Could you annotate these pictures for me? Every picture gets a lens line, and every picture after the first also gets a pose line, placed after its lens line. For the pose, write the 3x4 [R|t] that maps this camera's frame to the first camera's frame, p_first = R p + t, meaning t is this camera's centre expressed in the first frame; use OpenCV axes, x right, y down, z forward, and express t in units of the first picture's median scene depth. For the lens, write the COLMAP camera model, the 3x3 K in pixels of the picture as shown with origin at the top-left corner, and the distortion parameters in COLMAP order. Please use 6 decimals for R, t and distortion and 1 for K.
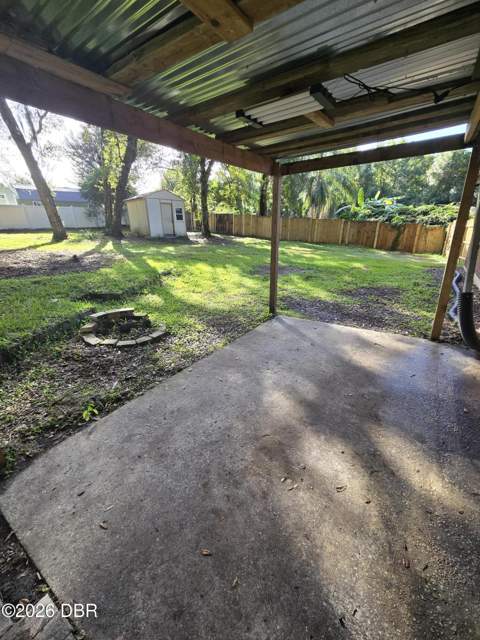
lens RADIAL K [[262.2, 0, 240.1], [0, 262.2, 316.4], [0, 0, 1]] dist [-0.004299, 0.000367]
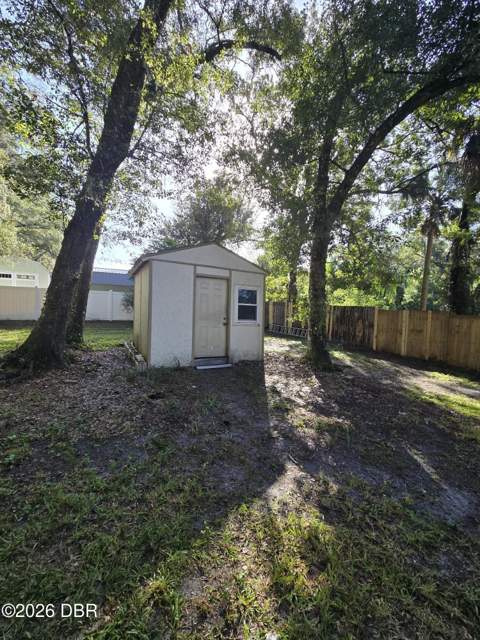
lens RADIAL K [[321.3, 0, 239.9], [0, 321.3, 321.8], [0, 0, 1]] dist [-0.003560, 0.001147]
pose [[0.942536, 0.036164, -0.332140, -0.081263], [-0.140619, 0.944724, -0.296181, -0.207412], [0.303070, 0.325866, 0.895522, 0.535643]]
